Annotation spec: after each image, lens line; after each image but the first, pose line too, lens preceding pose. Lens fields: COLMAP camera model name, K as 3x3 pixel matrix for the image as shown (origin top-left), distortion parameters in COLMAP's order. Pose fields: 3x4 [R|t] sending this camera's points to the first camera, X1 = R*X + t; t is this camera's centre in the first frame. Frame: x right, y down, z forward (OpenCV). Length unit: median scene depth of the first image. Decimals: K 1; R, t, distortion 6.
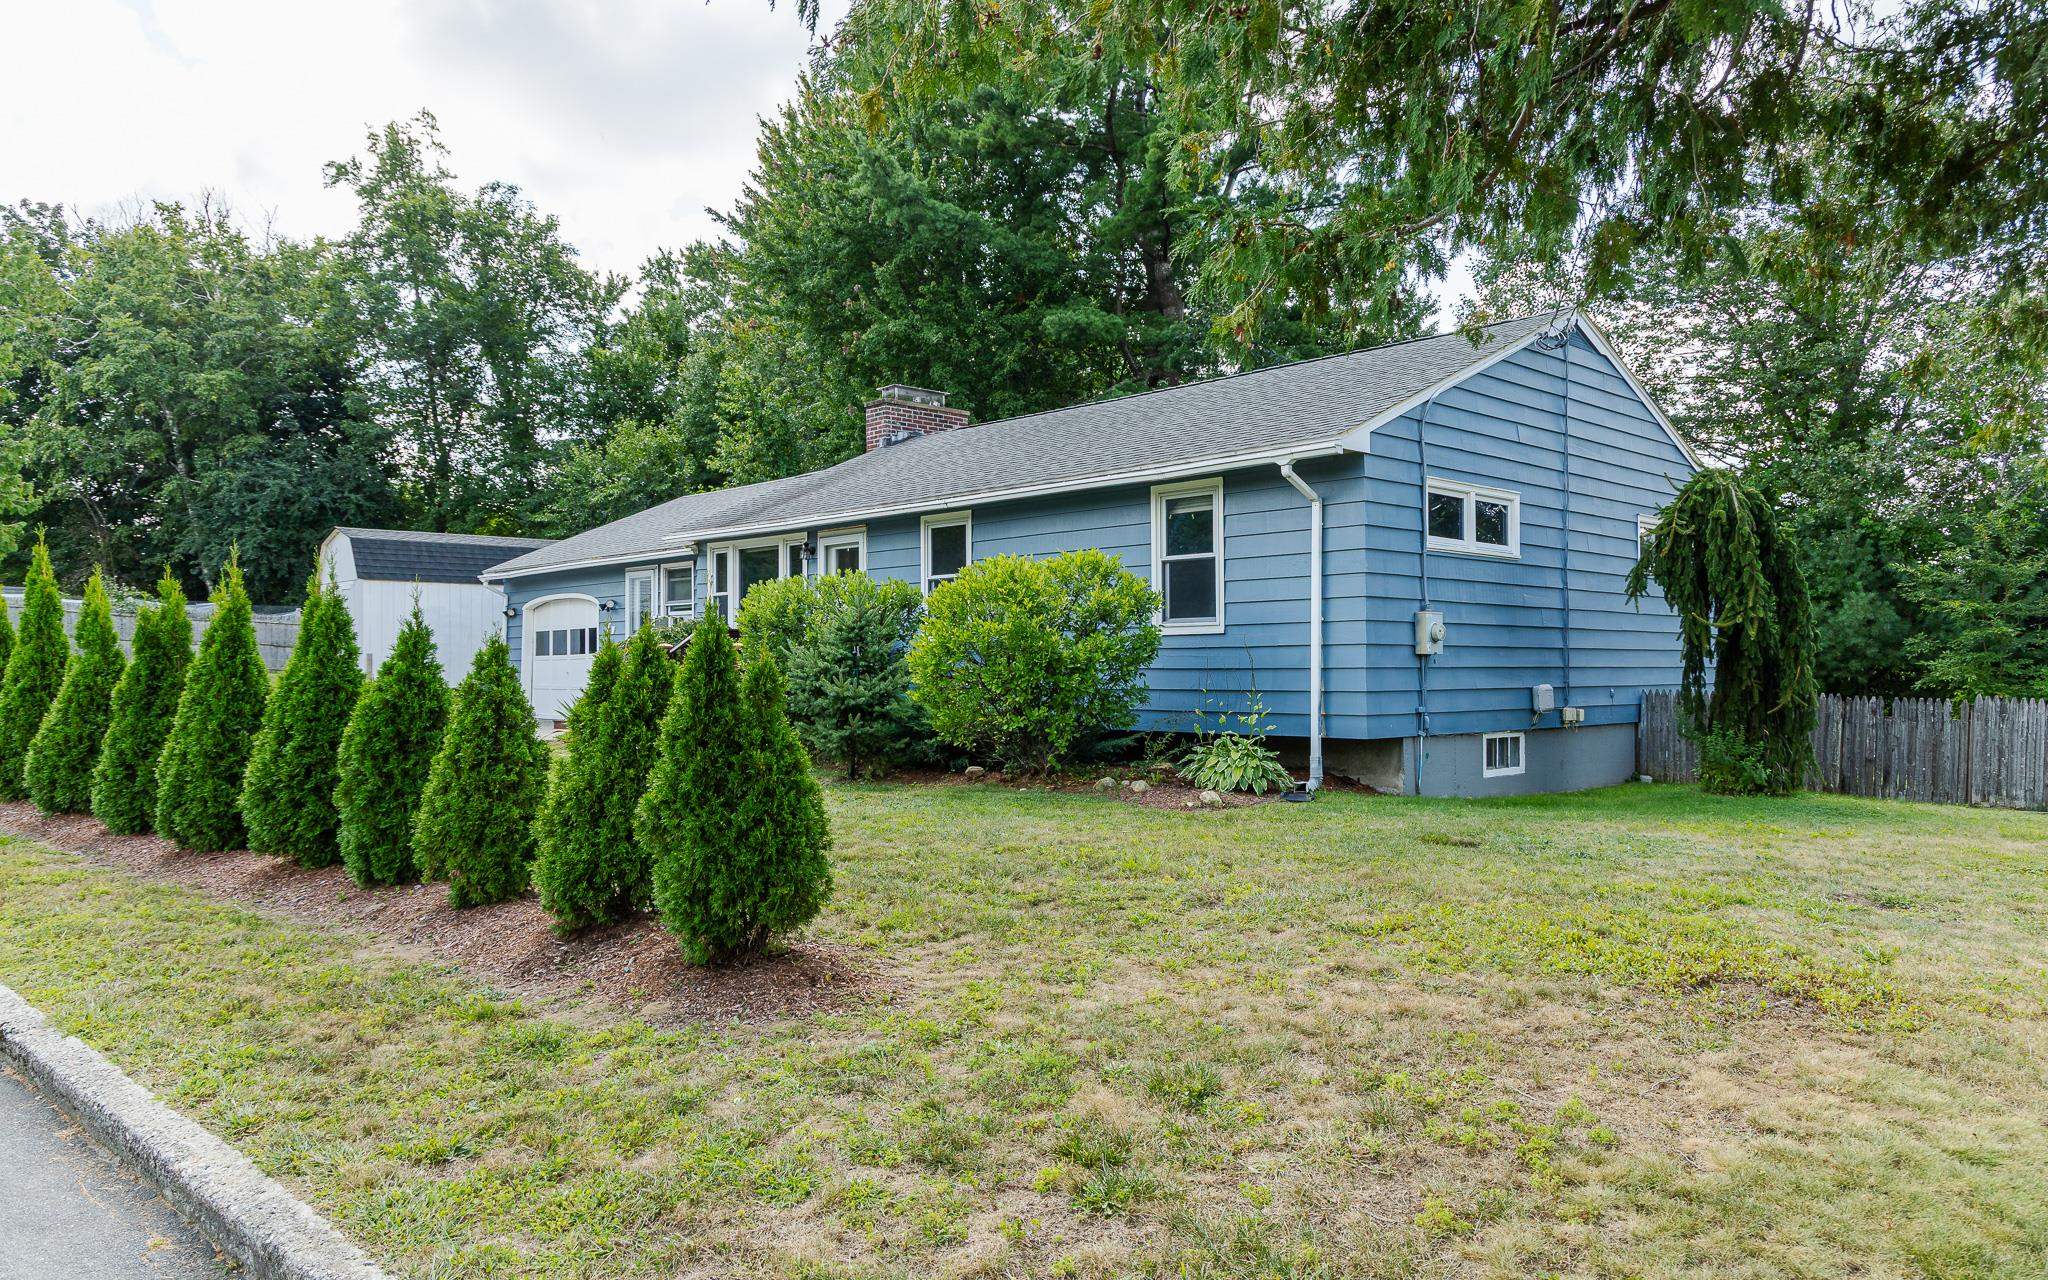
lens RADIAL K [[1401.9, 0, 1024.0], [0, 1401.9, 640.0], [0, 0, 1]] dist [0.009845, 0.000845]
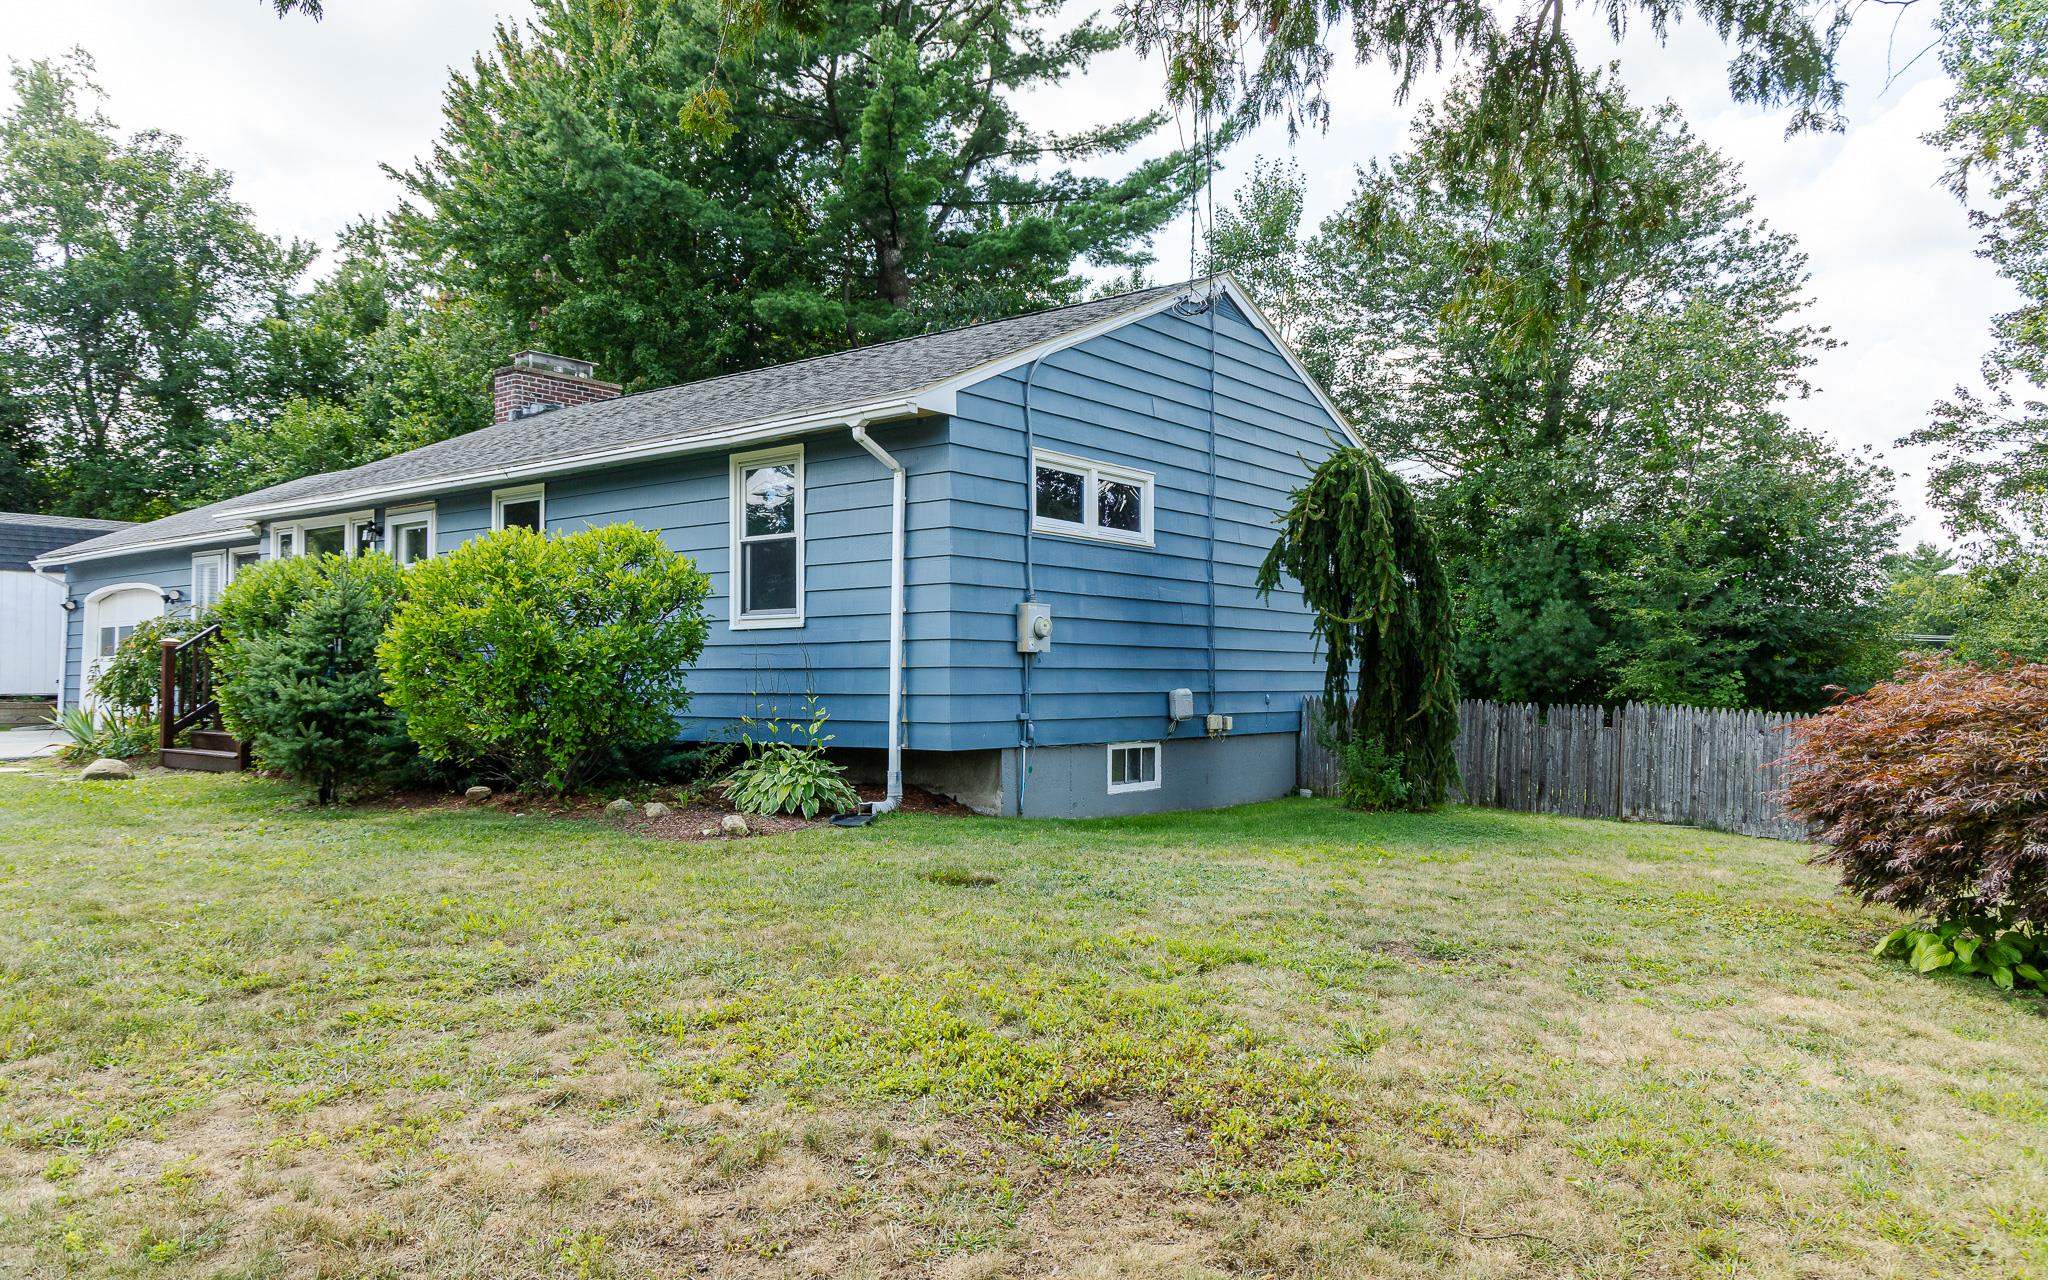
lens RADIAL K [[1398.1, 0, 1024.0], [0, 1398.1, 640.0], [0, 0, 1]] dist [0.005413, -0.000932]
pose [[0.990346, 0.007636, 0.138404, 0.146529], [-0.006438, 0.999938, -0.009102, 0.009253], [-0.138465, 0.008123, 0.990334, 0.131179]]
